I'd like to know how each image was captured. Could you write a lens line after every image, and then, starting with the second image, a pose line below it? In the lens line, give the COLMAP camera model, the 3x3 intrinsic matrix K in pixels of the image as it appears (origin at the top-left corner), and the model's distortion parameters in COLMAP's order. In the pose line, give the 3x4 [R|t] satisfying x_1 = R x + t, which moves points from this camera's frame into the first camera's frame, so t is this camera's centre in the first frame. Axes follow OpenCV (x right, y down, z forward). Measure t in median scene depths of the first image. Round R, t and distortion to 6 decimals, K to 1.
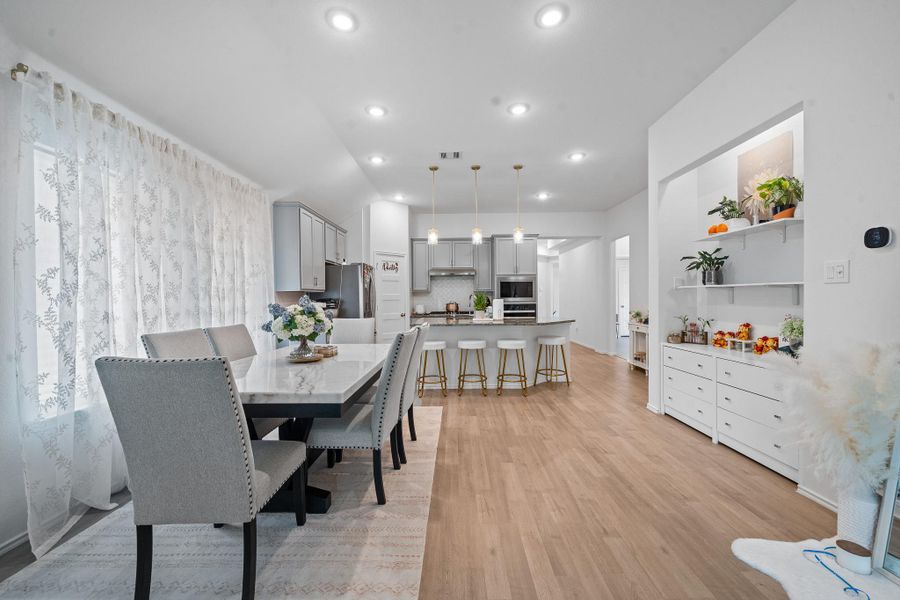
lens RADIAL K [[345.2, 0, 449.1], [0, 345.2, 304.5], [0, 0, 1]] dist [-0.004973, 0.000794]
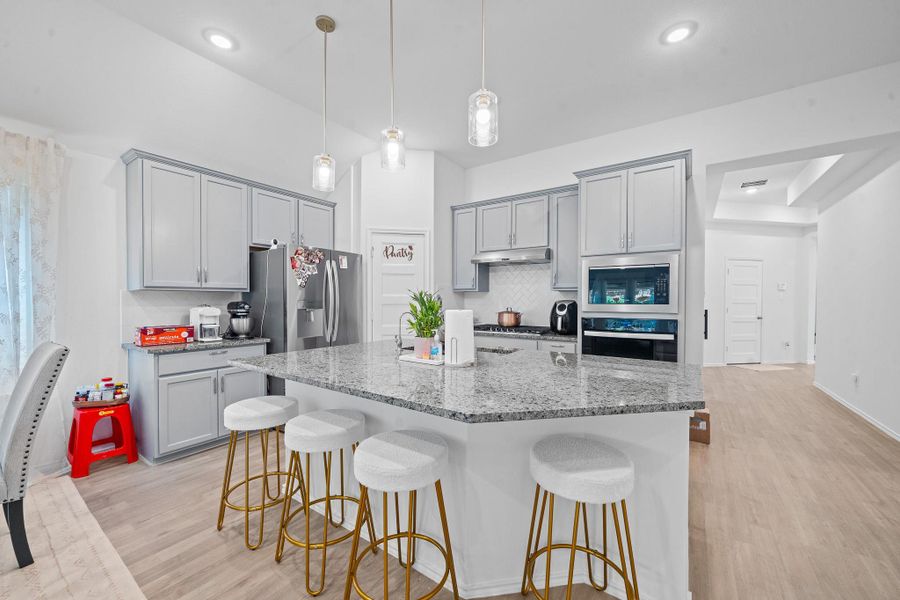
lens RADIAL K [[345.2, 0, 452.9], [0, 345.2, 303.0], [0, 0, 1]] dist [-0.004973, 0.000794]
pose [[0.830783, 0.016653, -0.556347, 0.387545], [-0.019852, 0.999803, 0.000281, -0.025321], [0.556242, 0.010811, 0.830950, 0.762631]]
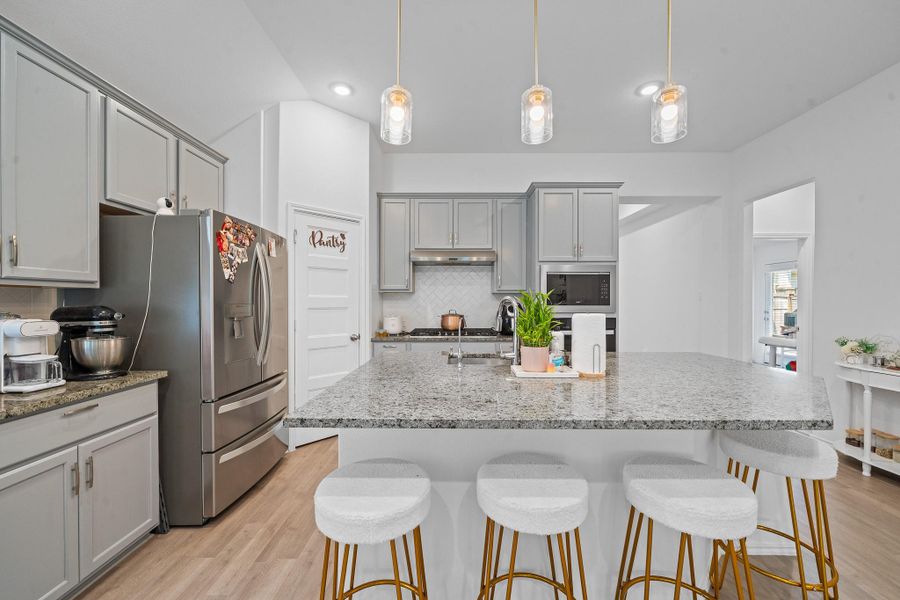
lens RADIAL K [[345.2, 0, 449.4], [0, 345.2, 302.0], [0, 0, 1]] dist [-0.004973, 0.000794]
pose [[0.999934, 0.010821, 0.003890, 0.002514], [-0.010758, 0.999817, -0.015803, -0.022144], [-0.004060, 0.015760, 0.999868, 0.735547]]
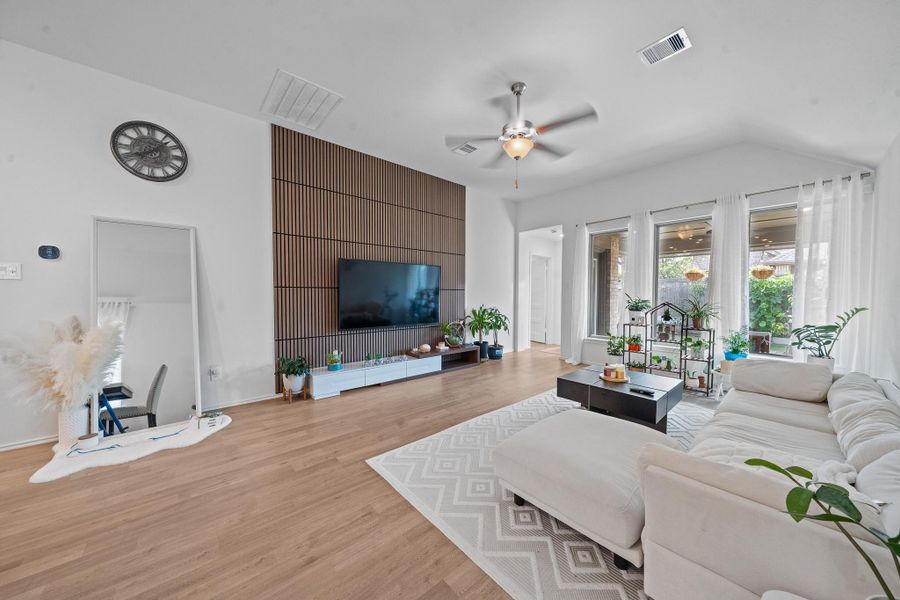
lens RADIAL K [[308.0, 0, 449.2], [0, 308.0, 302.5], [0, 0, 1]] dist [-0.004468, -0.000523]
pose [[-0.669465, -0.014646, 0.742700, -0.389290], [0.015516, 0.999312, 0.033693, 0.005795], [-0.742682, 0.034080, -0.668777, 0.217679]]
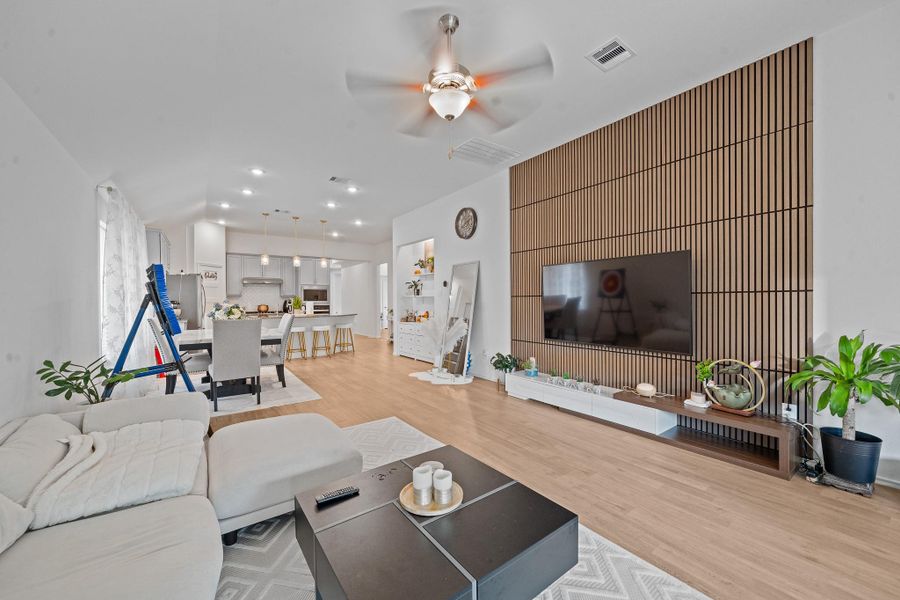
lens RADIAL K [[345.2, 0, 452.8], [0, 345.2, 301.8], [0, 0, 1]] dist [-0.004973, 0.000794]
pose [[0.797736, 0.002098, 0.603003, -0.319598], [0.009144, 0.999837, -0.015576, 0.017944], [-0.602937, 0.017939, 0.797587, -0.723914]]
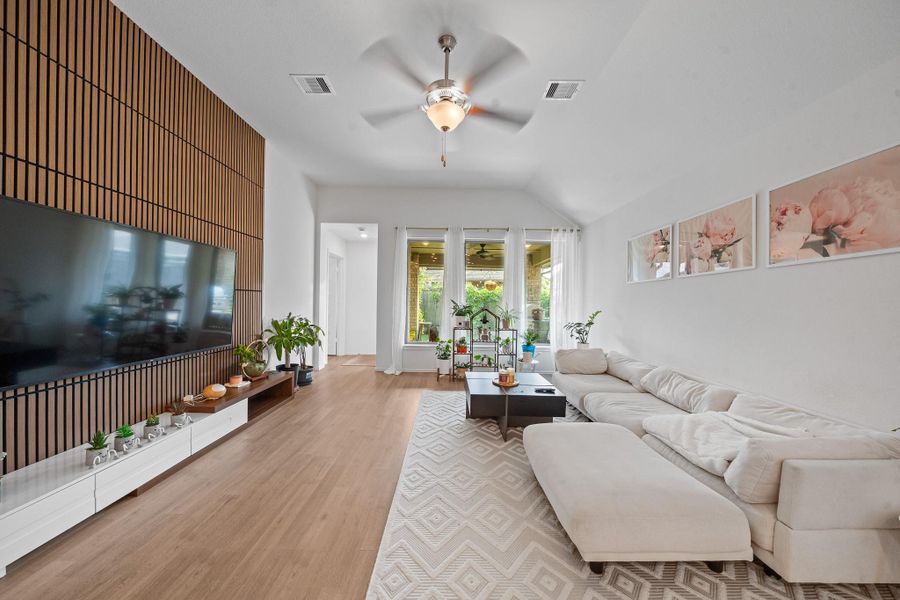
lens RADIAL K [[308.0, 0, 451.7], [0, 308.0, 302.4], [0, 0, 1]] dist [-0.004468, -0.000523]
pose [[-0.999473, -0.007847, -0.031493, -0.008157], [-0.008469, 0.999771, 0.019645, 0.006857], [0.031332, 0.019902, -0.999311, 0.191318]]
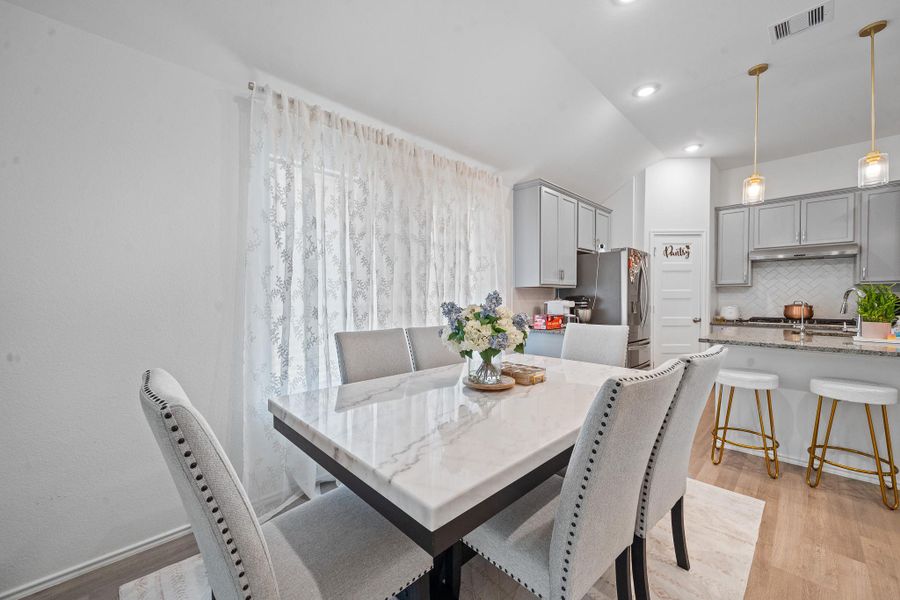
lens RADIAL K [[345.2, 0, 452.4], [0, 345.2, 303.3], [0, 0, 1]] dist [-0.004973, 0.000794]
pose [[0.708654, 0.021022, -0.705243, 0.006502], [-0.017167, 0.999774, 0.012551, -0.005314], [0.705348, 0.003212, 0.708854, 0.253617]]
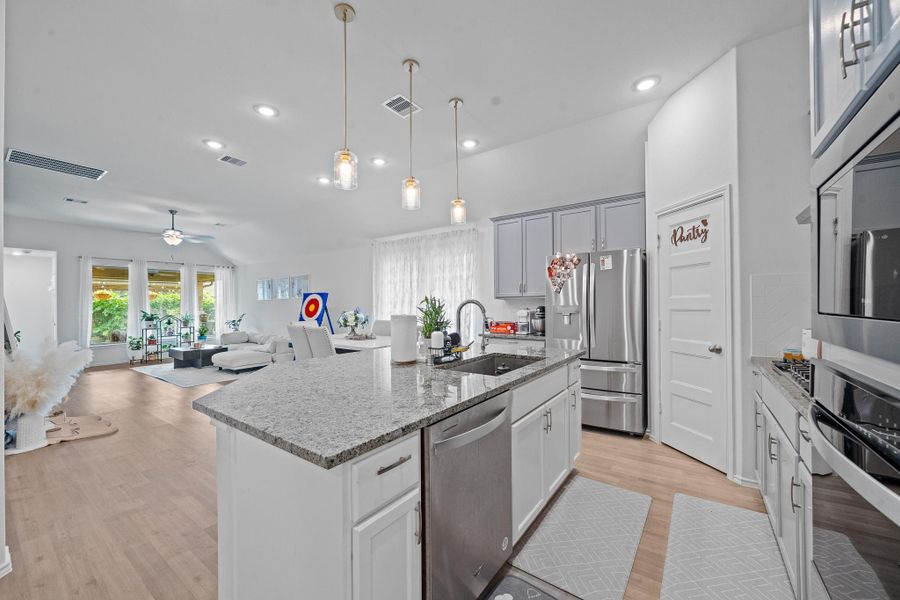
lens RADIAL K [[345.2, 0, 450.1], [0, 345.2, 302.8], [0, 0, 1]] dist [-0.004973, 0.000794]
pose [[-0.564004, 0.010286, -0.825708, 0.518627], [0.001205, 0.999932, 0.011633, -0.039256], [0.825771, 0.005566, -0.563978, 1.438234]]
